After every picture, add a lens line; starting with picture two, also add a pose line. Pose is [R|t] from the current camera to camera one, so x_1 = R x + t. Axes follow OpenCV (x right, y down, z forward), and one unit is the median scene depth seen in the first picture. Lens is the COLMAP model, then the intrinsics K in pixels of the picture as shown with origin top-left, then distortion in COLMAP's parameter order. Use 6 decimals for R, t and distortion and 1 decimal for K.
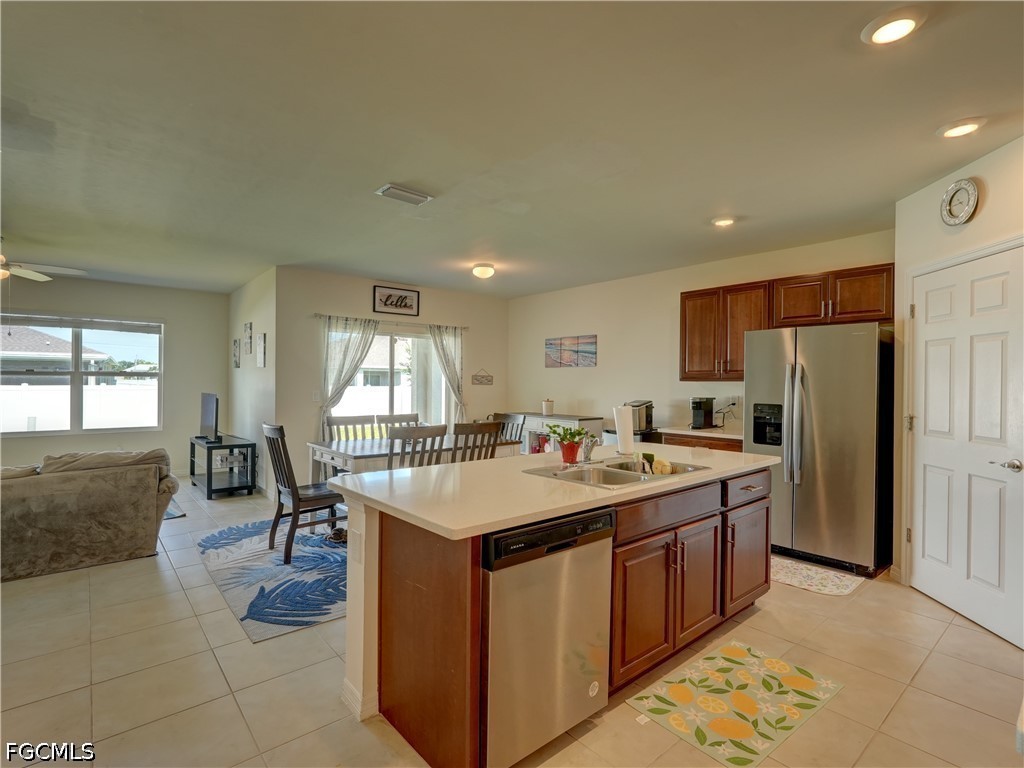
lens RADIAL K [[509.2, 0, 507.7], [0, 509.2, 385.7], [0, 0, 1]] dist [-0.013178, 0.004059]
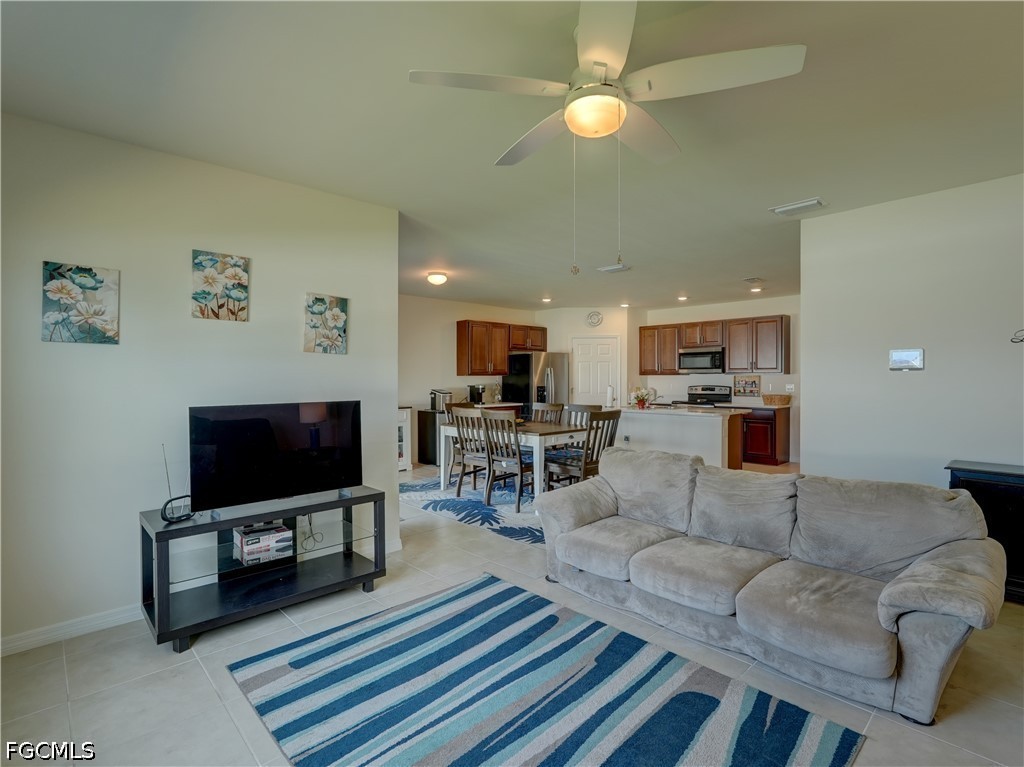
lens RADIAL K [[509.2, 0, 512.7], [0, 509.2, 380.7], [0, 0, 1]] dist [-0.013178, 0.004059]
pose [[-0.062779, -0.011967, 0.997956, -1.019362], [0.007863, 0.999891, 0.012485, -0.009561], [-0.997996, 0.008631, -0.062678, 0.779817]]
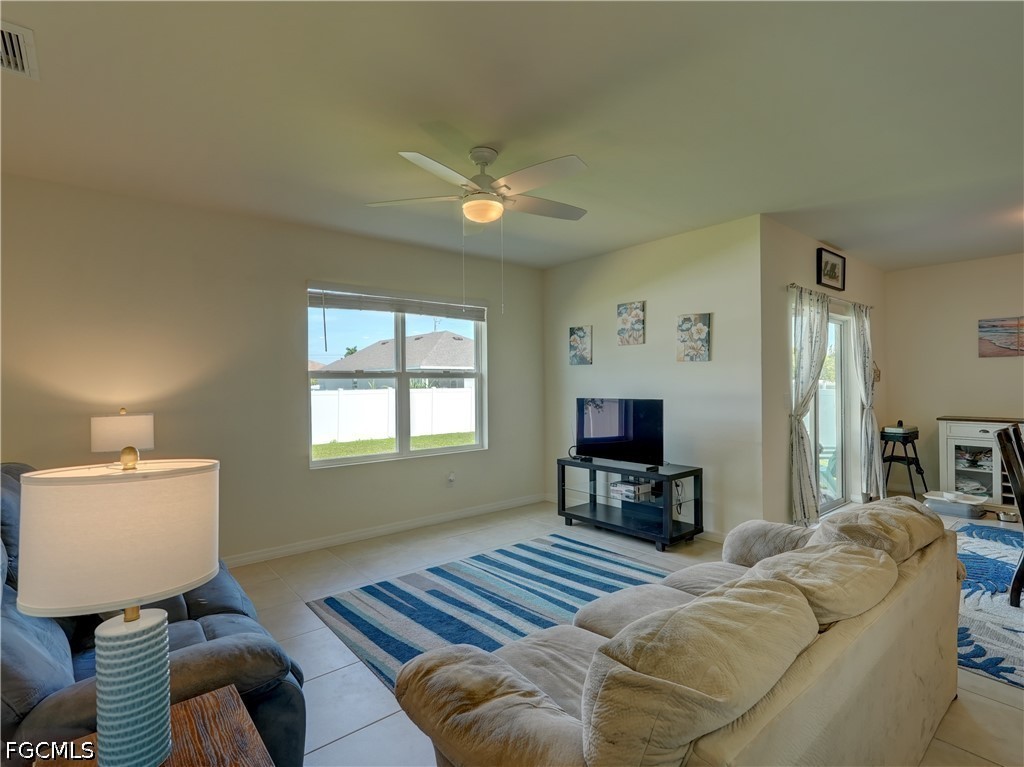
lens RADIAL K [[509.2, 0, 510.8], [0, 509.2, 380.7], [0, 0, 1]] dist [-0.013178, 0.004059]
pose [[0.999859, -0.016621, -0.002260, -0.701862], [0.016598, 0.999814, -0.009790, -0.005331], [0.002422, 0.009751, 0.999950, 0.268404]]
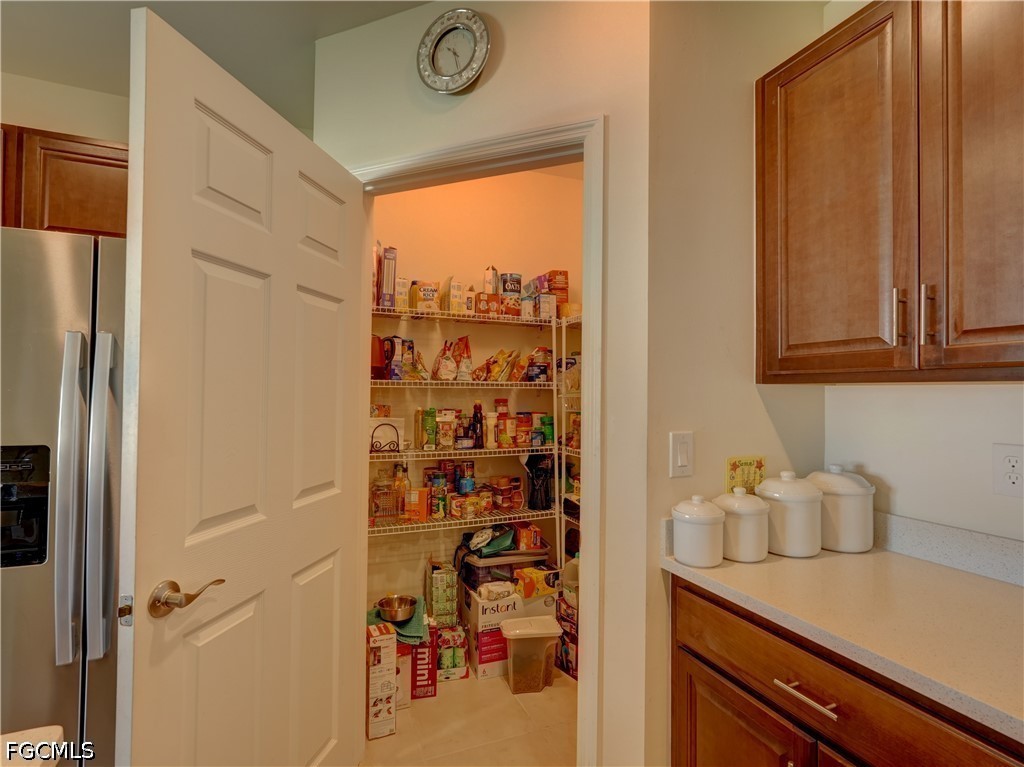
lens RADIAL K [[509.2, 0, 511.5], [0, 509.2, 383.0], [0, 0, 1]] dist [-0.013178, 0.004059]
pose [[0.298917, 0.008022, 0.954245, 0.182788], [-0.000819, 0.999966, -0.008150, -0.002444], [-0.954279, 0.001655, 0.298914, 0.356941]]
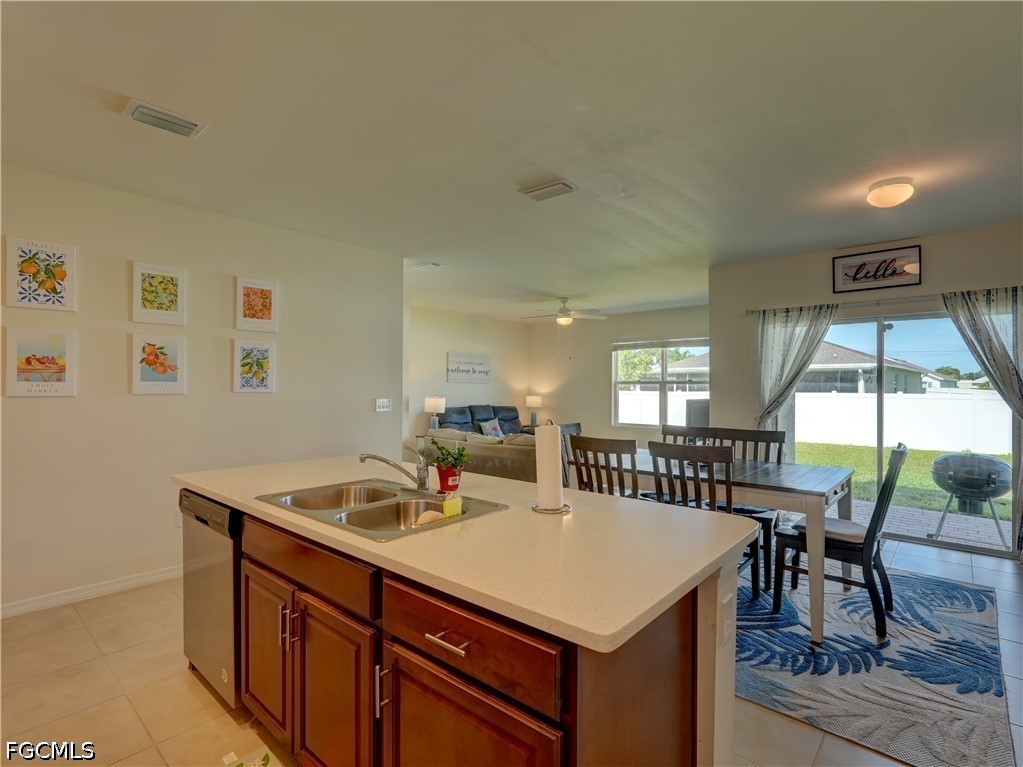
lens RADIAL K [[508.7, 0, 509.4], [0, 508.7, 384.4], [0, 0, 1]] dist [-0.013178, 0.004059]
pose [[0.151736, -0.011165, -0.988358, 0.388984], [-0.008043, 0.999889, -0.012530, 0.000477], [0.988388, 0.009851, 0.151629, 0.418541]]
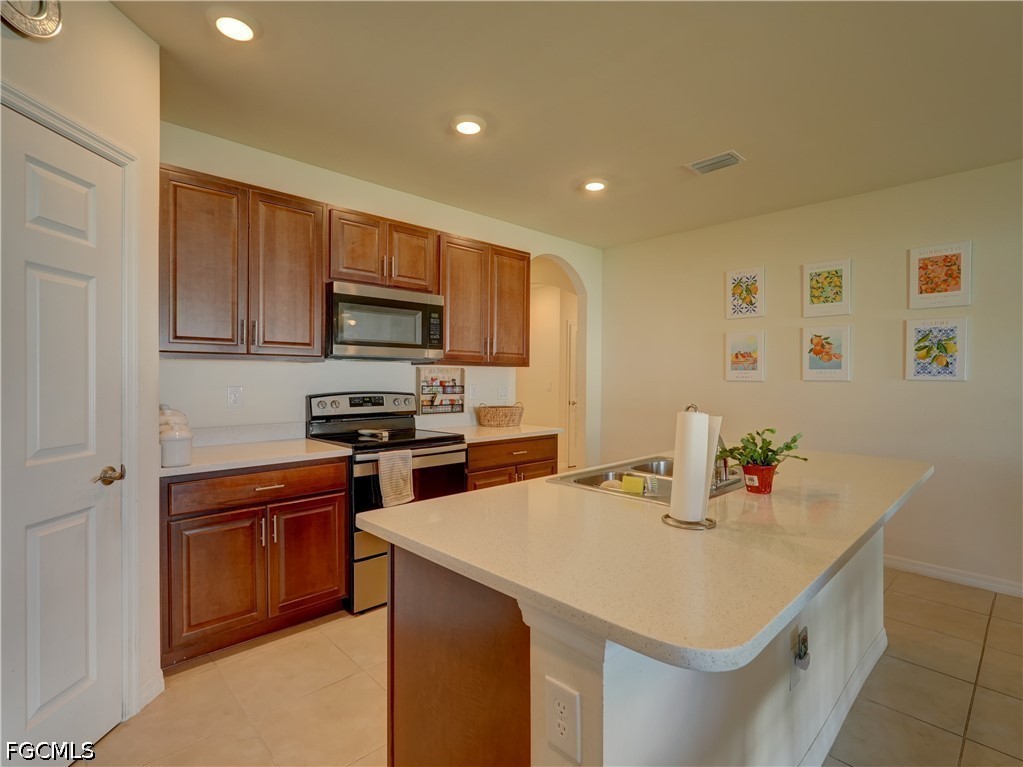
lens RADIAL K [[508.7, 0, 510.5], [0, 508.7, 381.3], [0, 0, 1]] dist [-0.013178, 0.004059]
pose [[-0.998013, -0.012868, -0.061675, 0.199435], [-0.013829, 0.999789, 0.015170, 0.003972], [0.061466, 0.015993, -0.997981, 0.695192]]
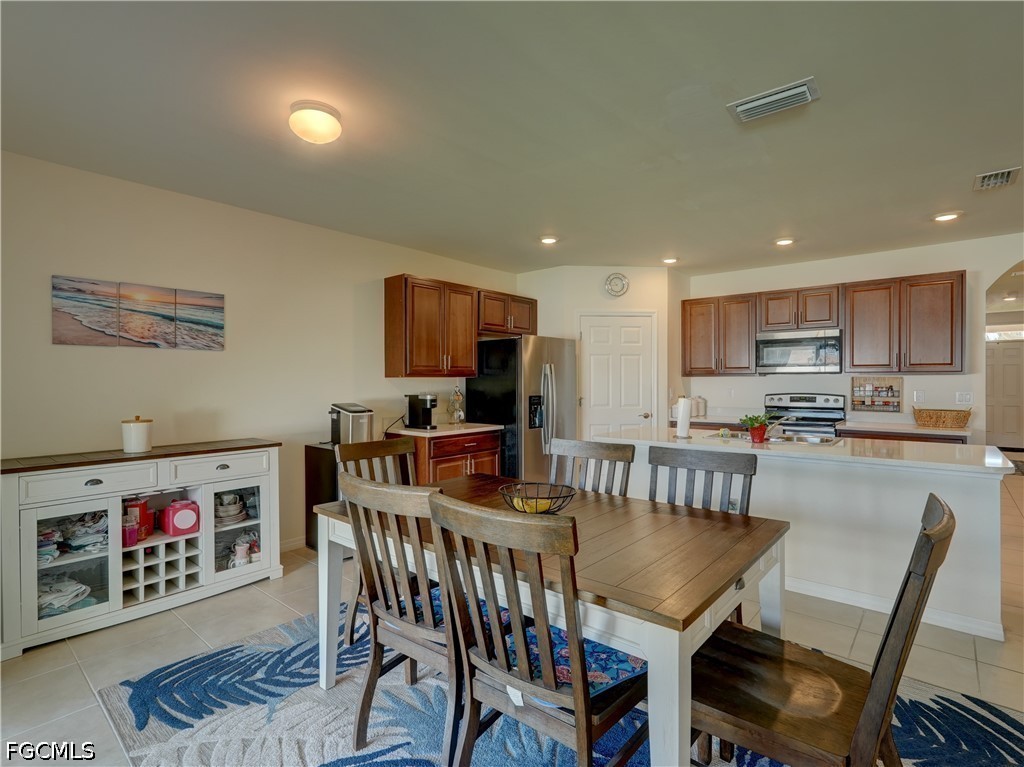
lens RADIAL K [[509.2, 0, 511.8], [0, 509.2, 381.4], [0, 0, 1]] dist [-0.013178, 0.004059]
pose [[-0.161337, -0.008331, 0.986864, -0.437267], [0.007671, 0.999924, 0.009696, -0.006895], [-0.986870, 0.009134, -0.161261, 0.780011]]
